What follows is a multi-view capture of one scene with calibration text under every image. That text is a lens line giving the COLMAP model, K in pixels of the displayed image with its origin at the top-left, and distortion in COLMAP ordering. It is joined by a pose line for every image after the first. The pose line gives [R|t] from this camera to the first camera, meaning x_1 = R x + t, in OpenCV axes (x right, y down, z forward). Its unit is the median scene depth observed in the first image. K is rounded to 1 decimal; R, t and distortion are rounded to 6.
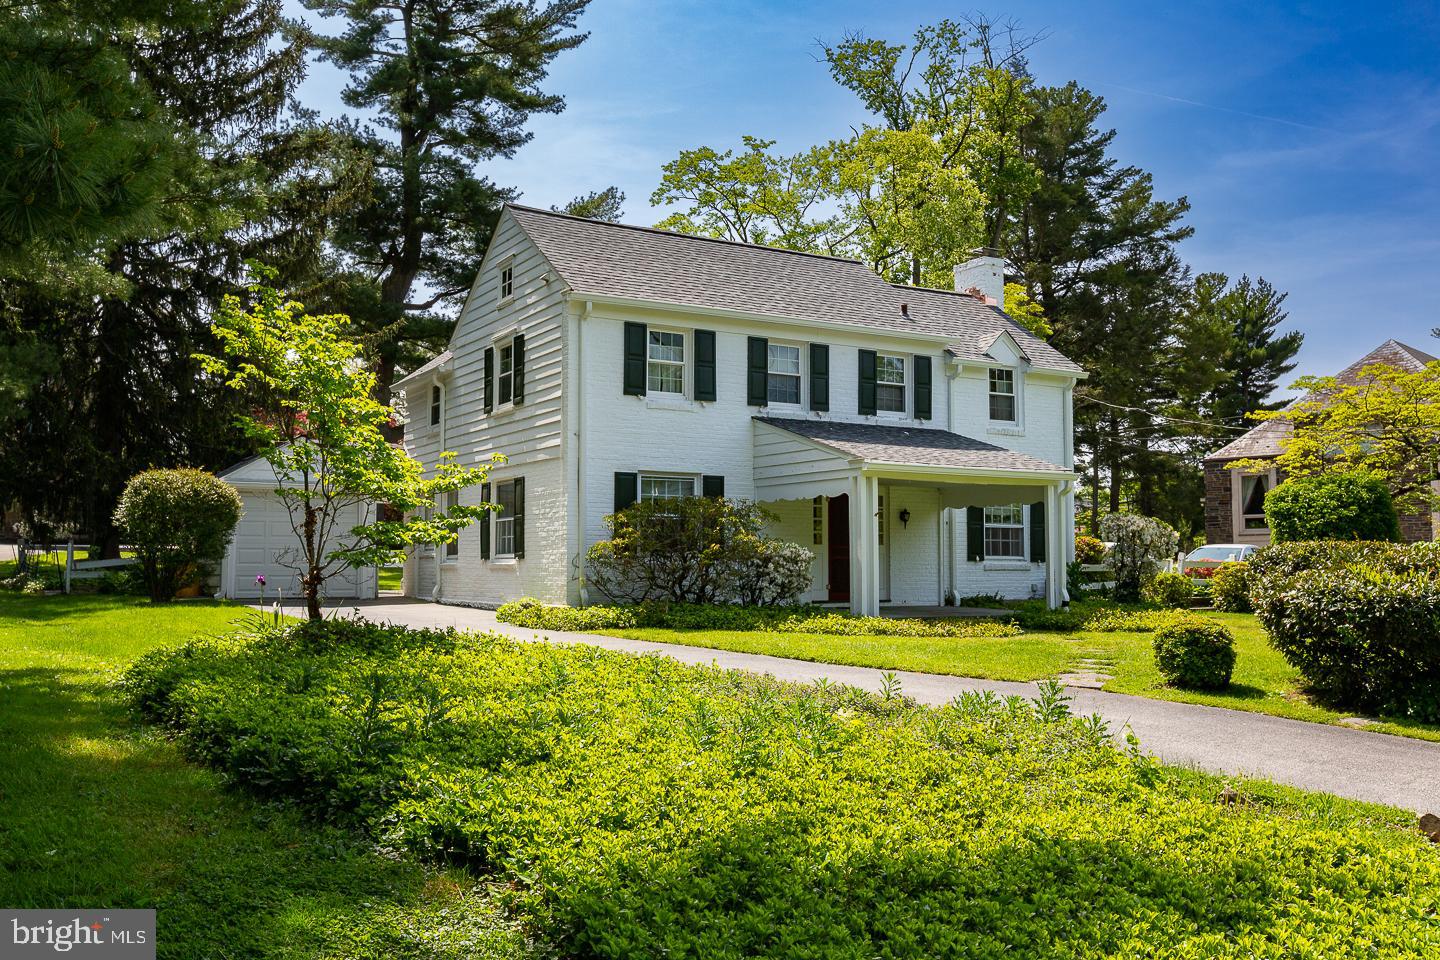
lens RADIAL K [[1287.2, 0, 719.4], [0, 1287.2, 478.5], [0, 0, 1]] dist [-0.065146, -0.007701]
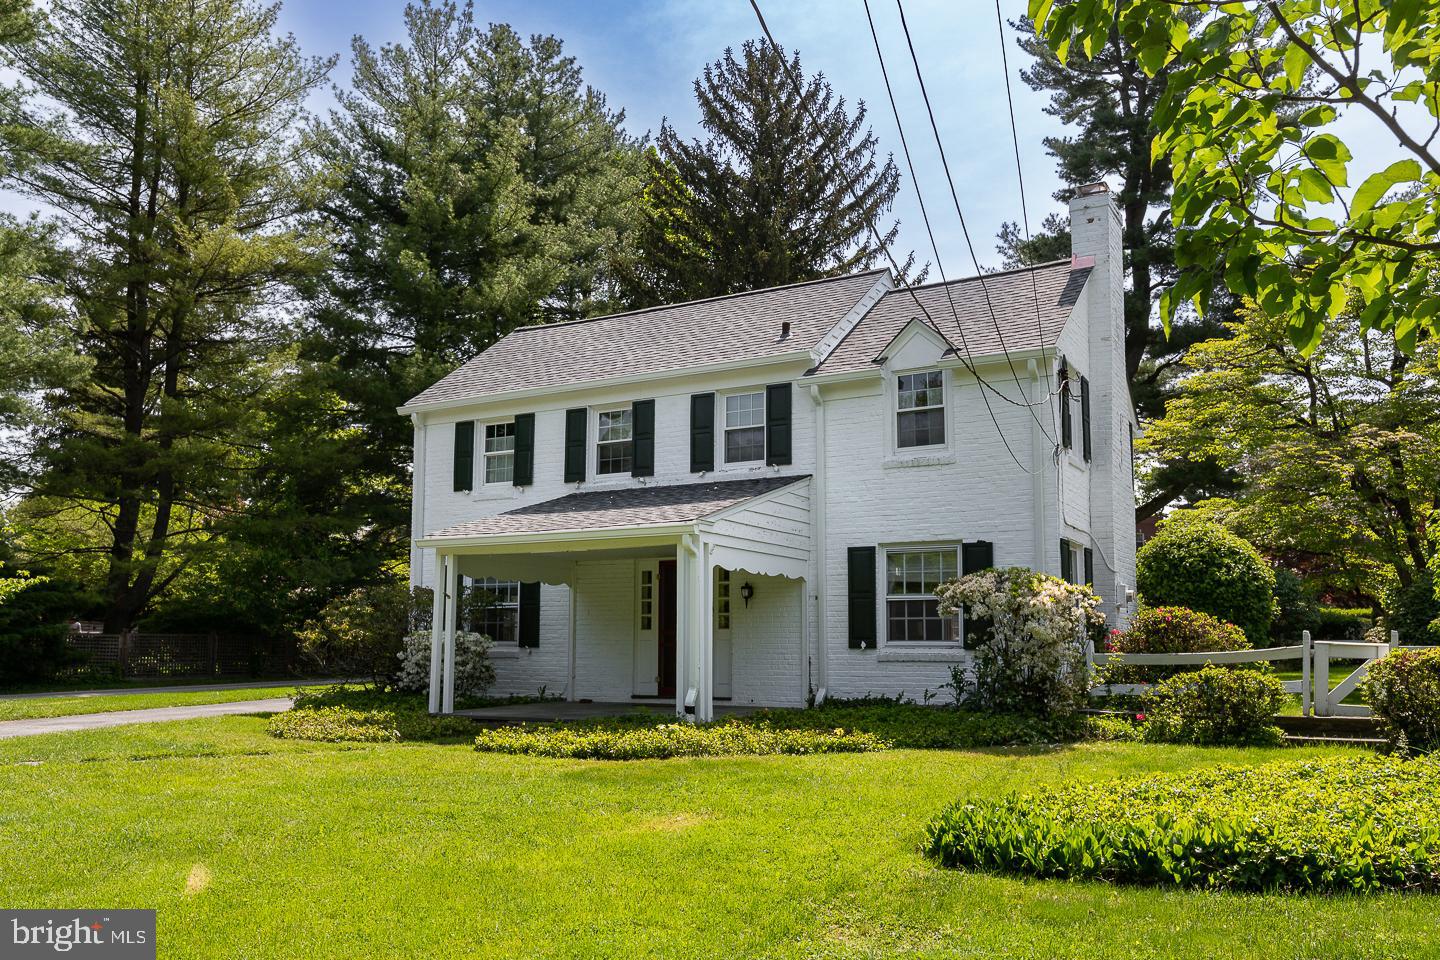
lens RADIAL K [[1122.5, 0, 736.1], [0, 1122.5, 524.6], [0, 0, 1]] dist [0.012462, -0.001844]
pose [[0.507827, -0.091886, -0.856545, 0.730155], [0.062026, 0.995615, -0.070031, 0.035857], [0.859223, -0.017564, 0.511299, 0.637660]]
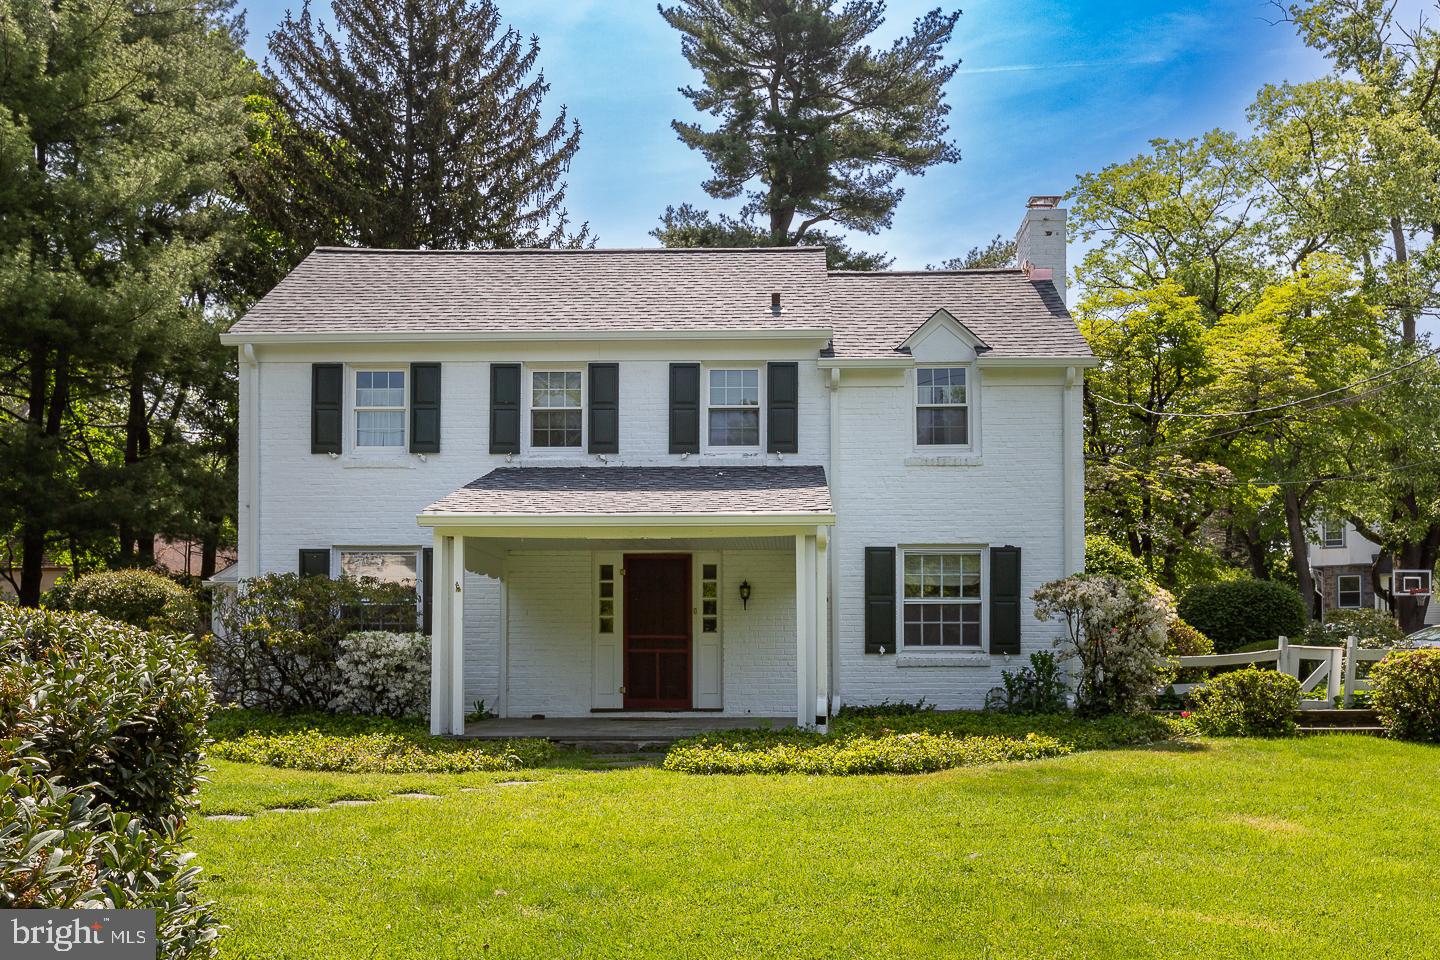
lens RADIAL K [[1197.2, 0, 736.0], [0, 1197.2, 632.5], [0, 0, 1]] dist [-0.006415, 0.009140]
pose [[0.851762, -0.011857, -0.523794, 0.483446], [0.040534, 0.998239, 0.043316, 0.022805], [0.522358, -0.058127, 0.850743, 0.428783]]
